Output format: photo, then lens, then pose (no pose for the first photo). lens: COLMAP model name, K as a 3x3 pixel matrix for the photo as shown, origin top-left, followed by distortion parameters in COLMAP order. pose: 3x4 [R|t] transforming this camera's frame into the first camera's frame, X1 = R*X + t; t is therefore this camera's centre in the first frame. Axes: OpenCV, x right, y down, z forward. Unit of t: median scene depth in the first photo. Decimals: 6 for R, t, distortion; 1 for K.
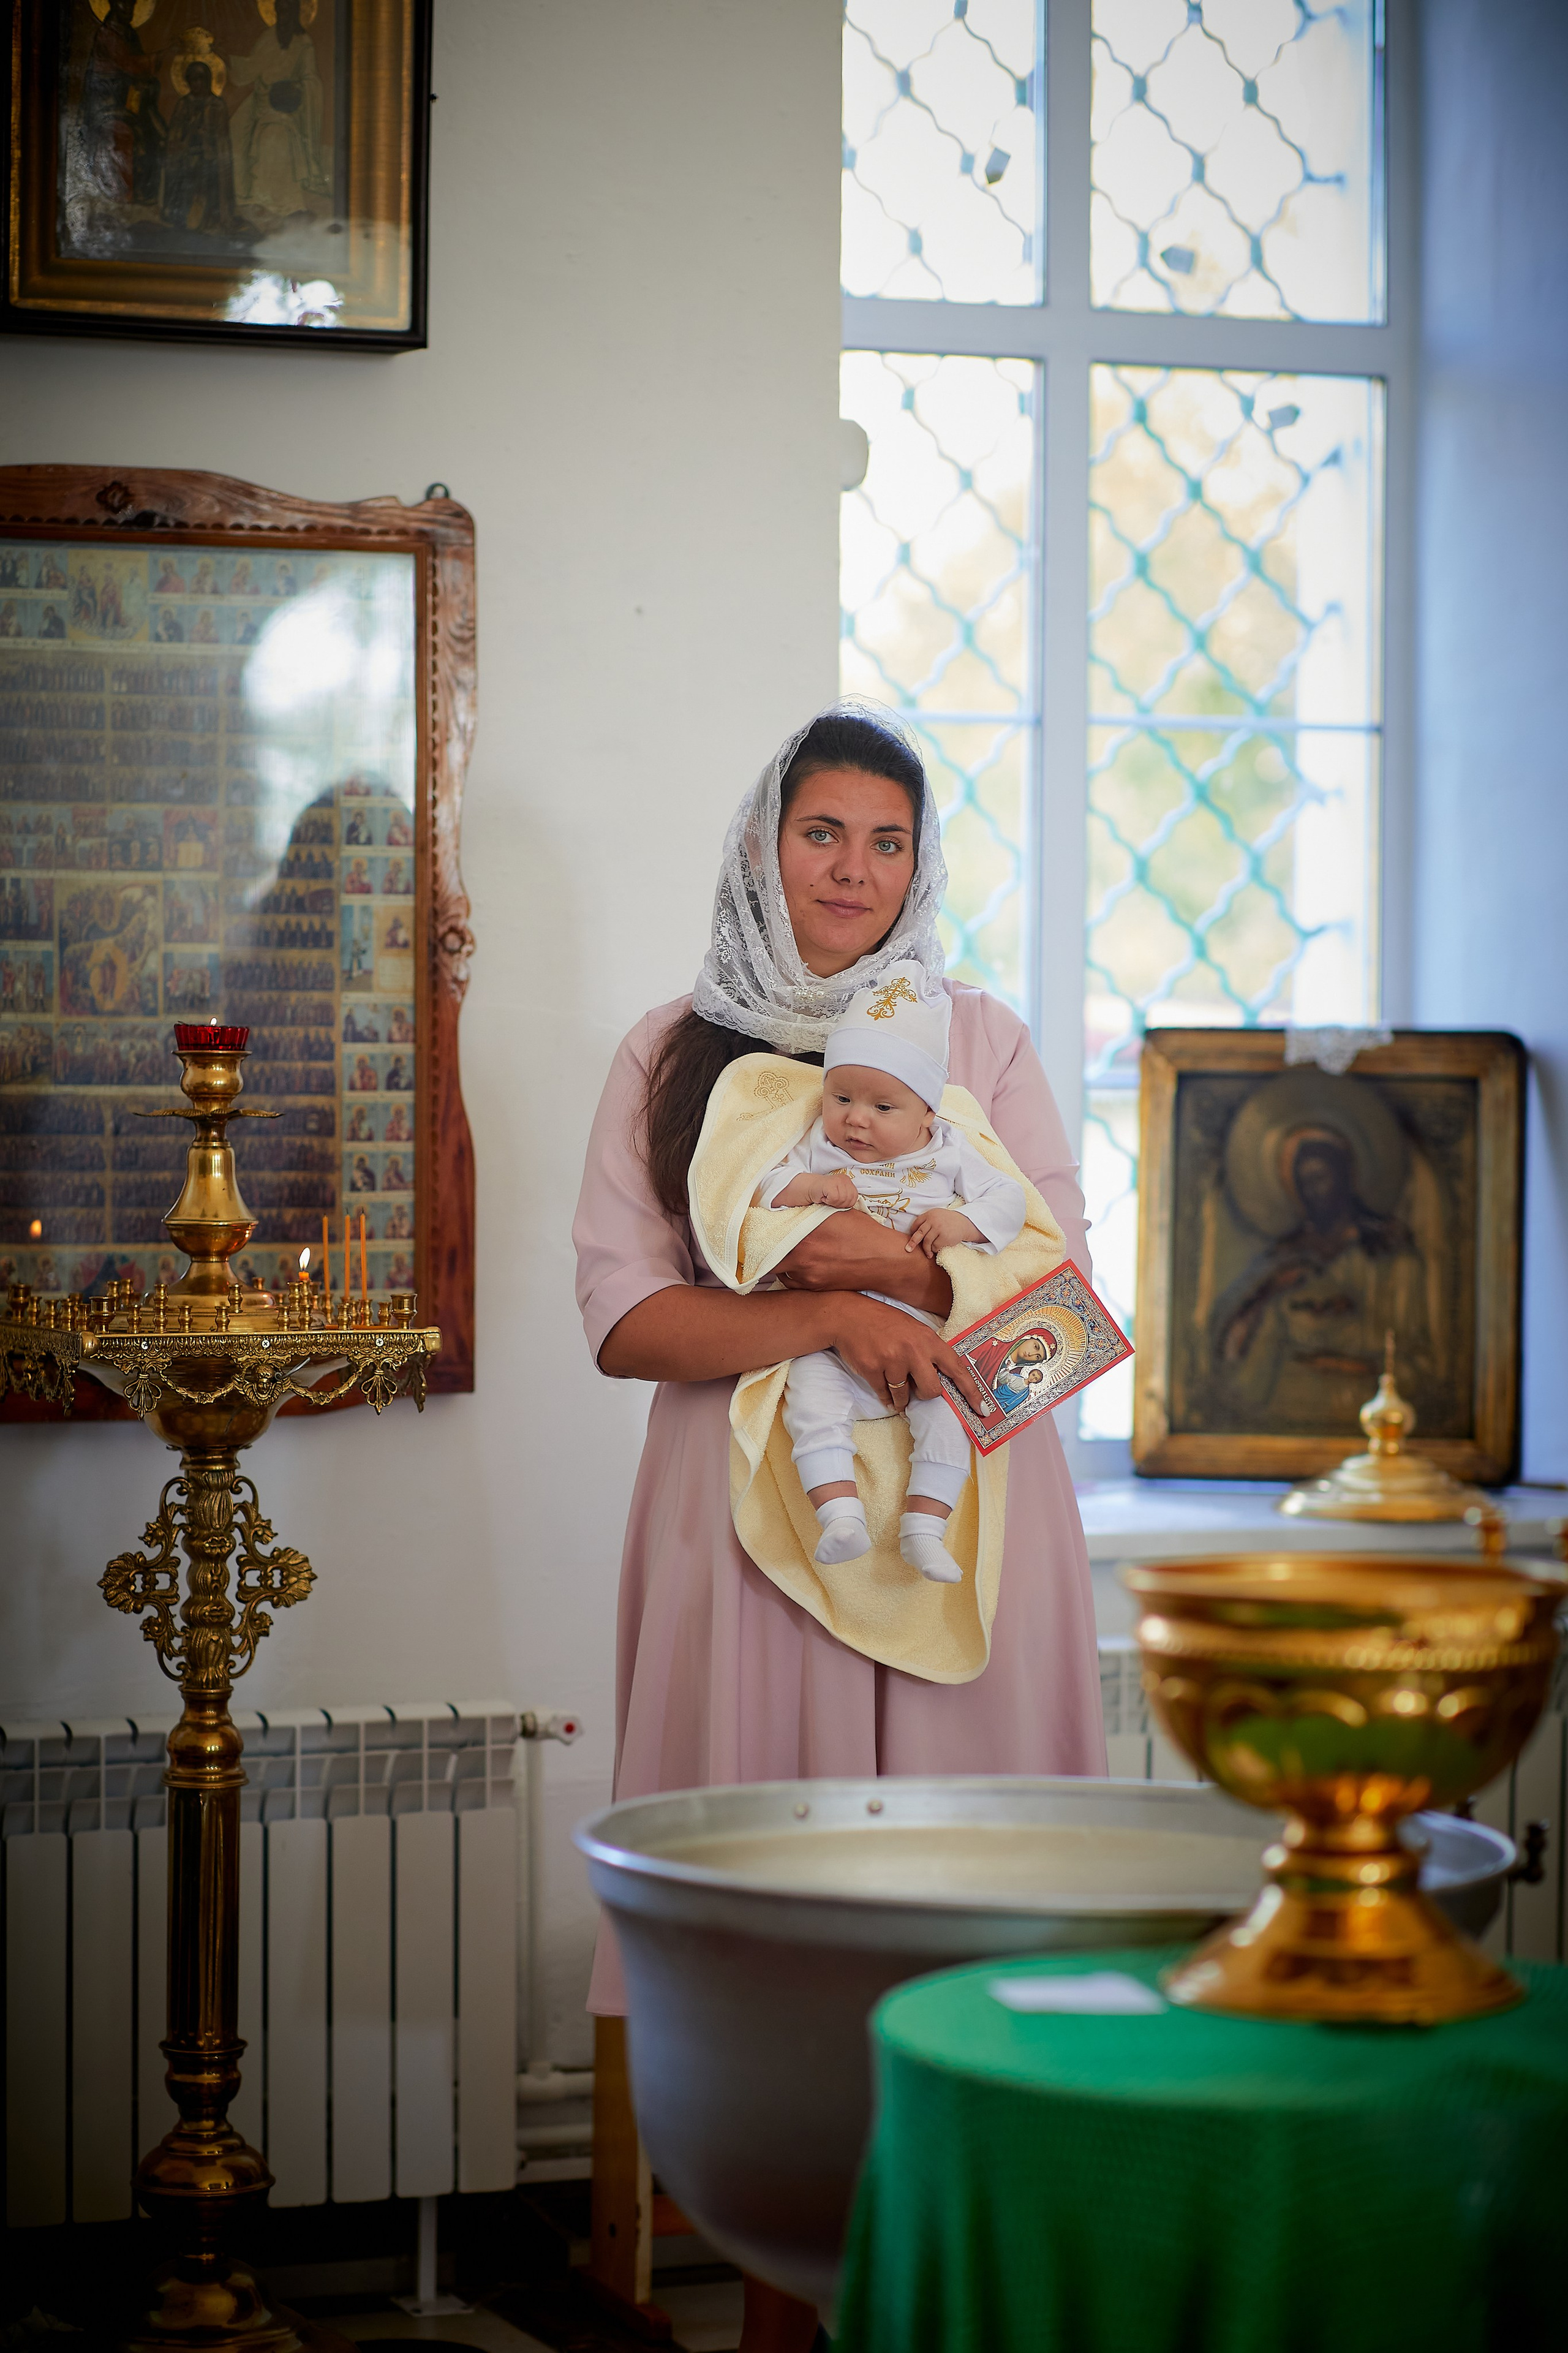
lens RADIAL K [[5429.8, 0, 738.7], [0, 5429.8, 1342.0], [0, 0, 1]] dist [0.030516, 0.000000]
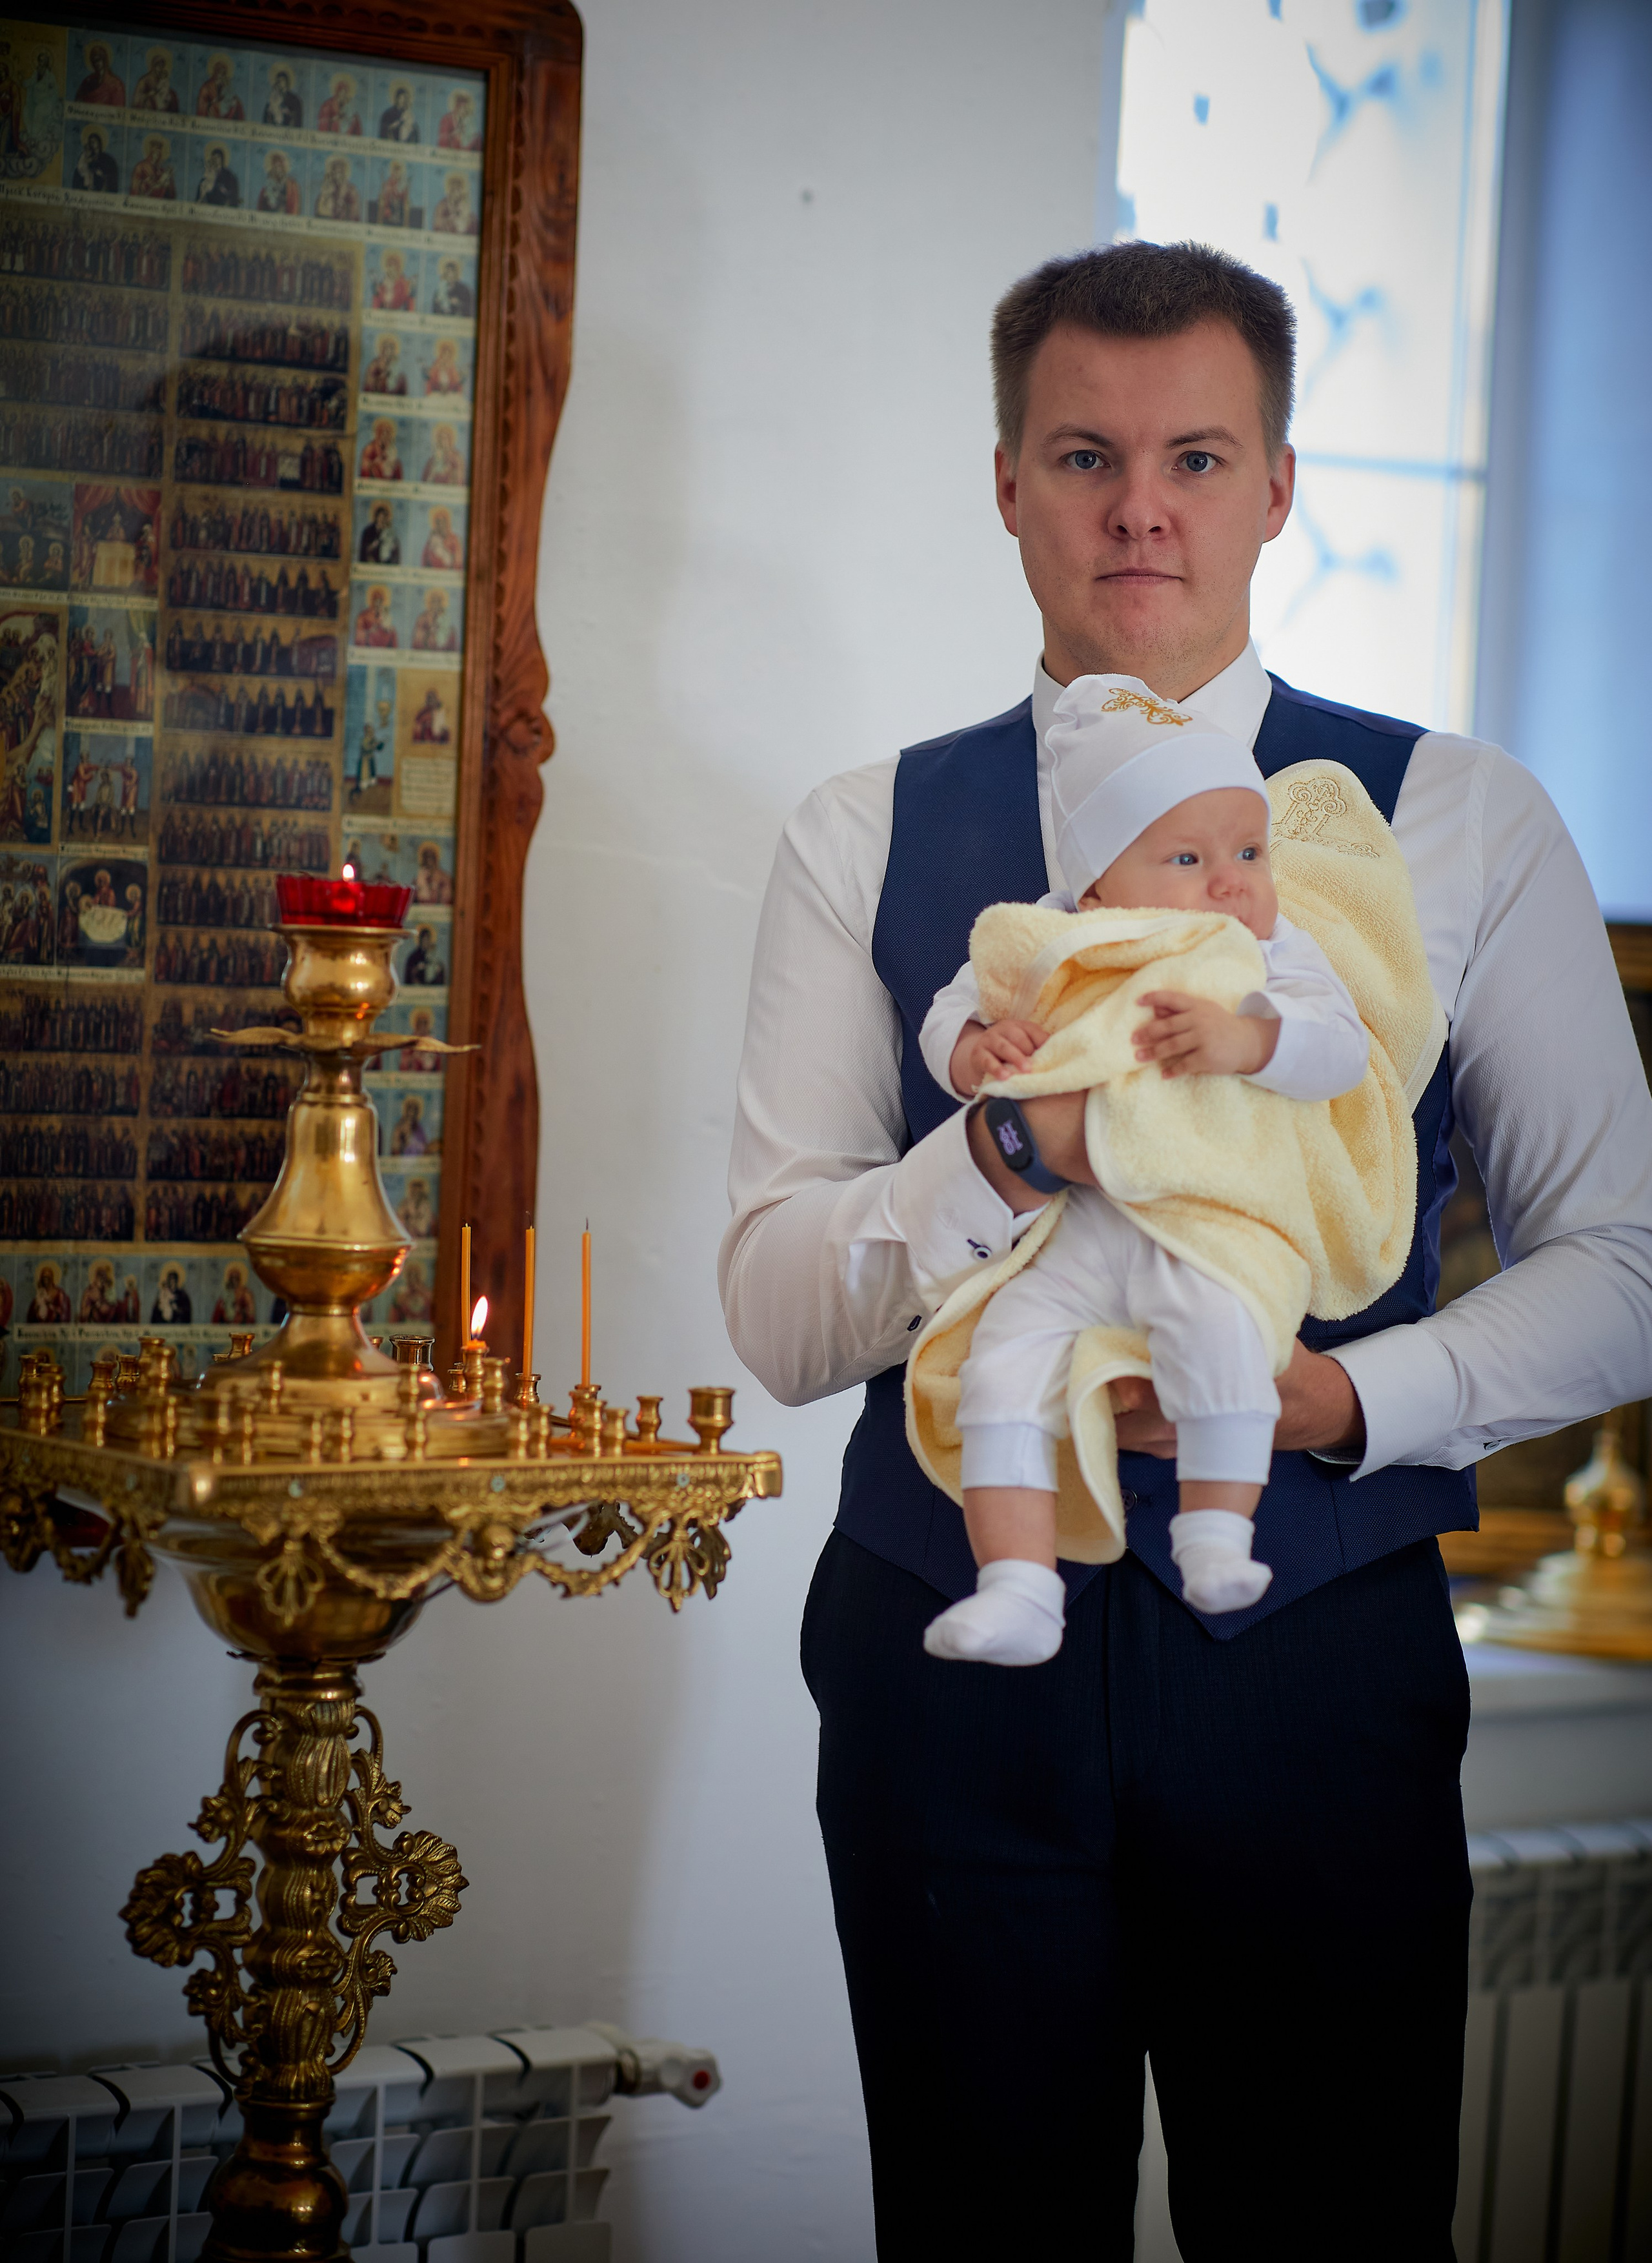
lens RADIAL K [[5842.0, 0, 819.7], [0, 5842.0, 1146.1], [0, 0, 1]] dist [0.066011, 0.000000]
pose [[0.974116, 0.029544, 0.224110, -0.163615], [-0.029169, 0.999562, -0.004983, -0.027289], [-0.224159, -0.001683, 0.974551, 0.378827]]
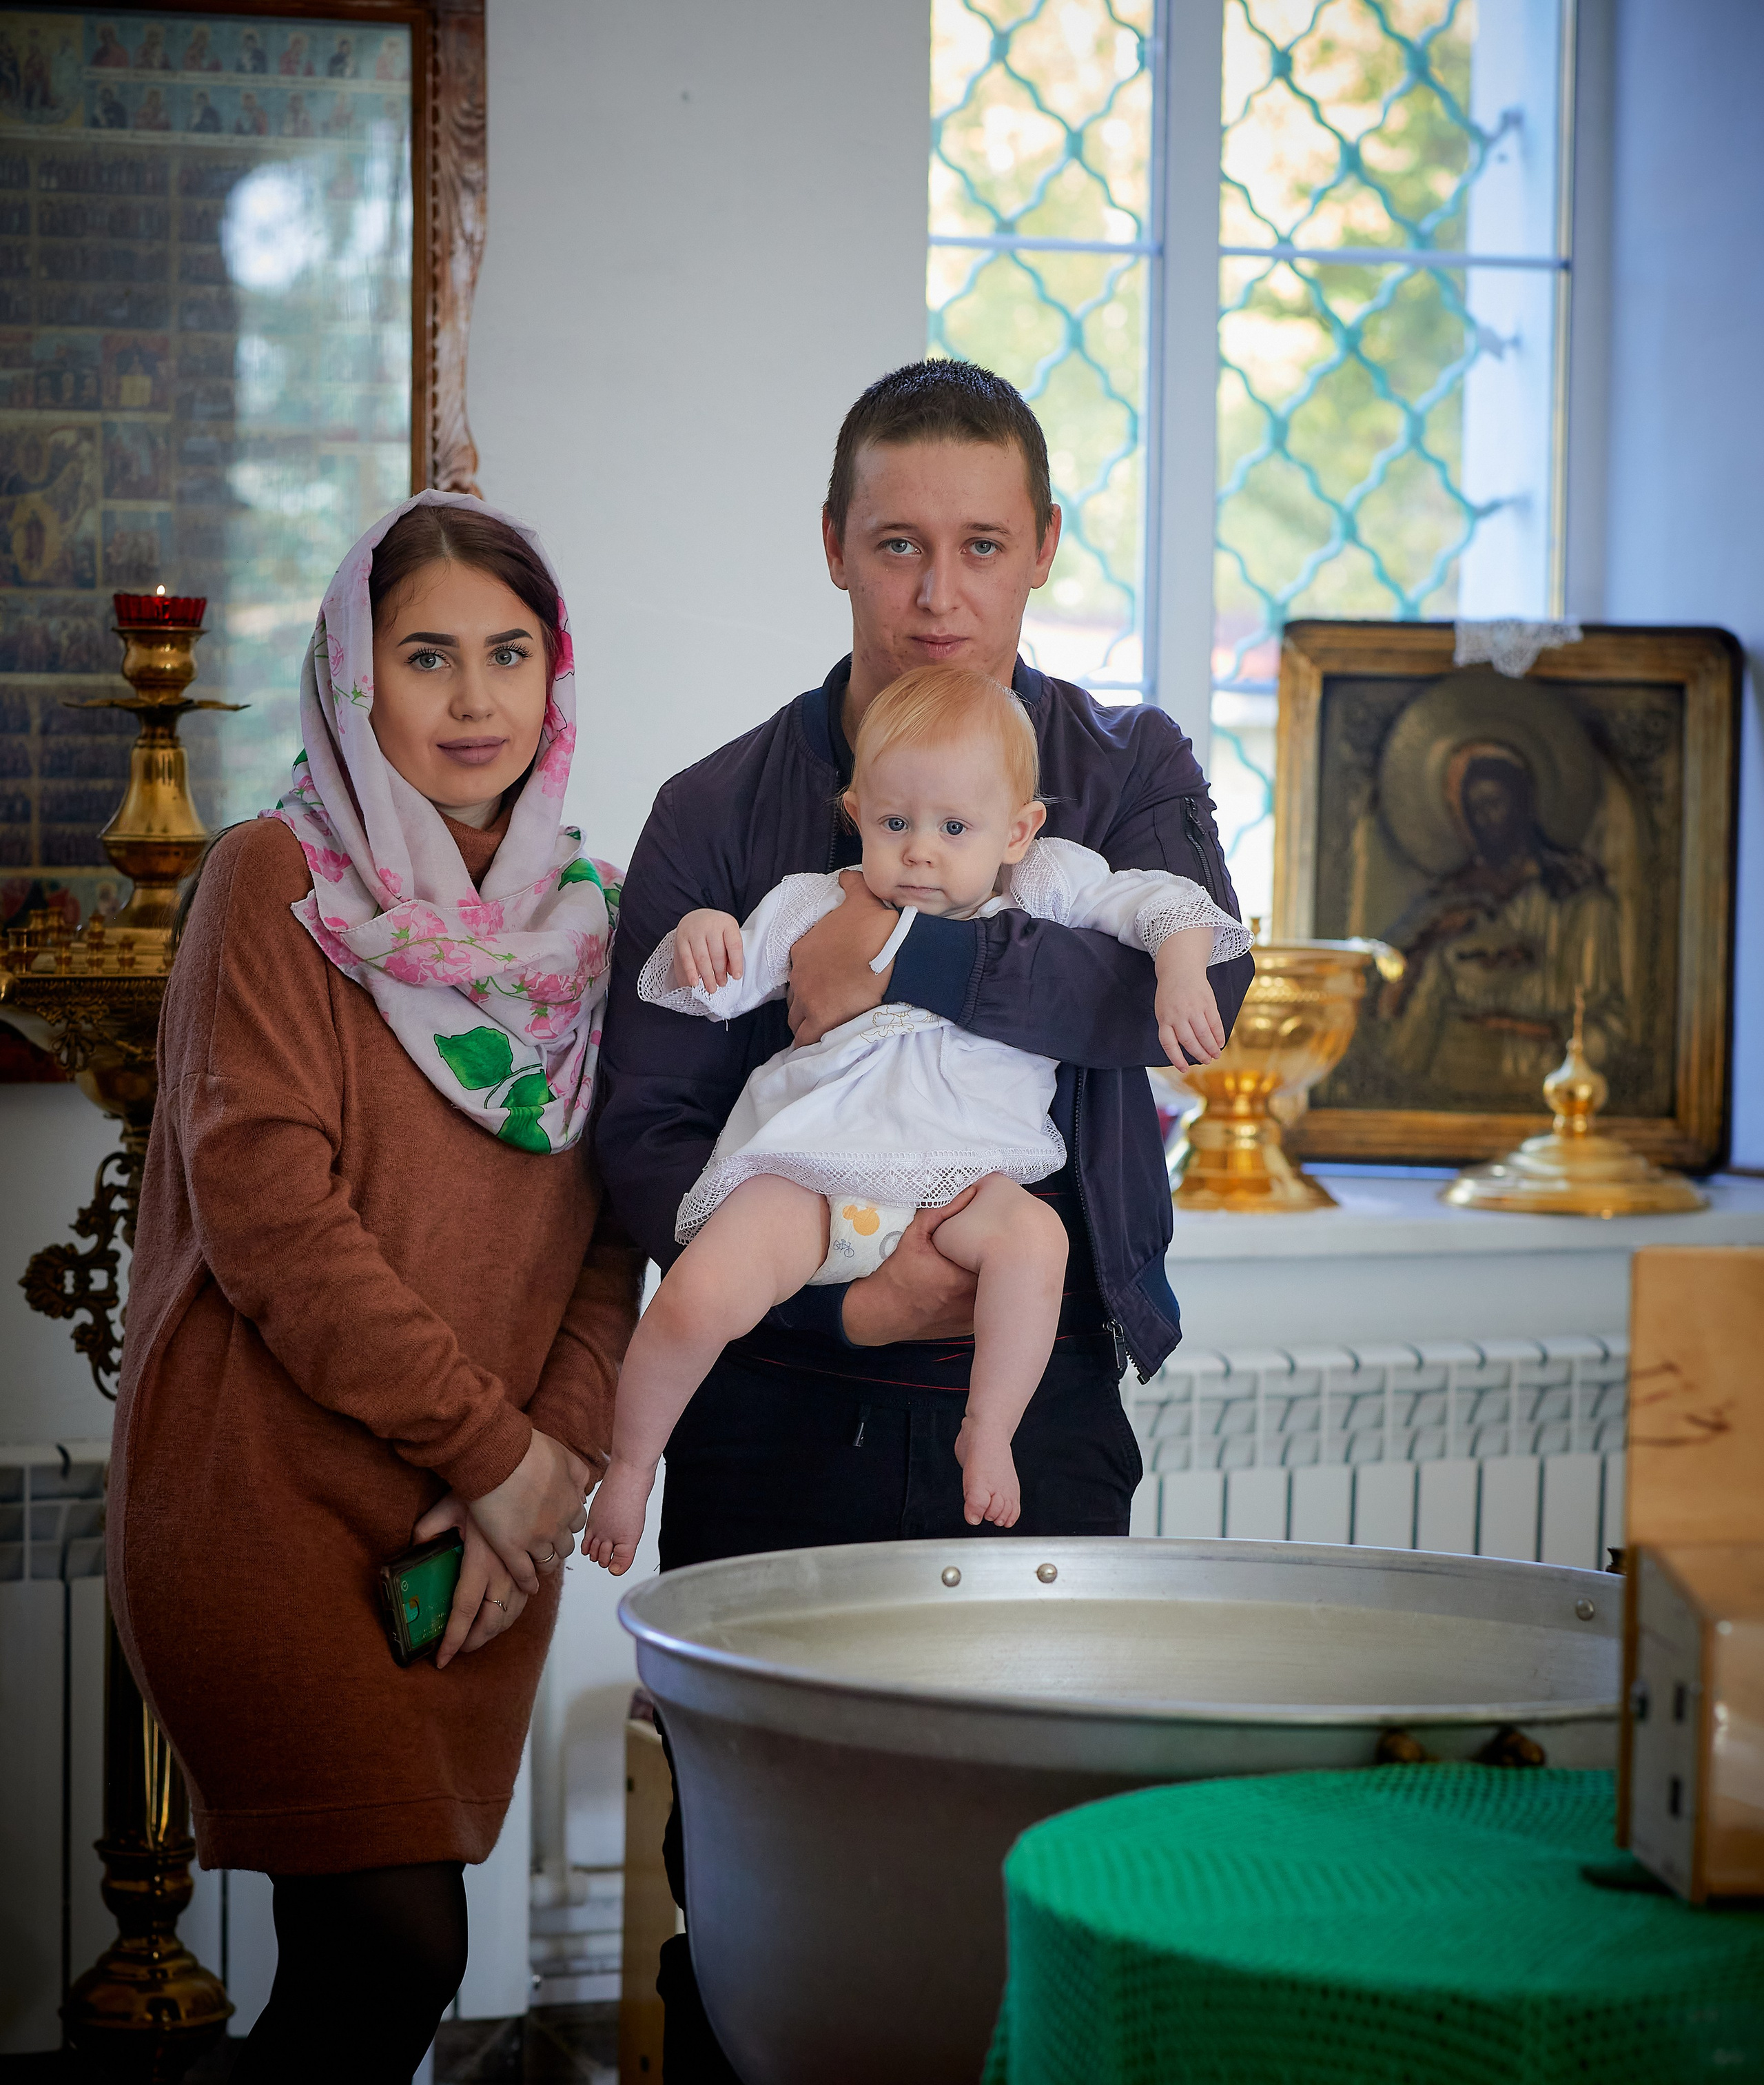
lens RADIAL K [[6064.5, 0, 835.0], [0, 6064.5, 1273.2], [0, 0, 1]] dist [0.032637, 0.000000]
pose [[0.999933, 0.005507, 0.010212, -0.004269], [-0.005950, 0.999020, 0.043869, 0.002171], [-0.009961, -0.043927, 0.998985, 0.080191]]
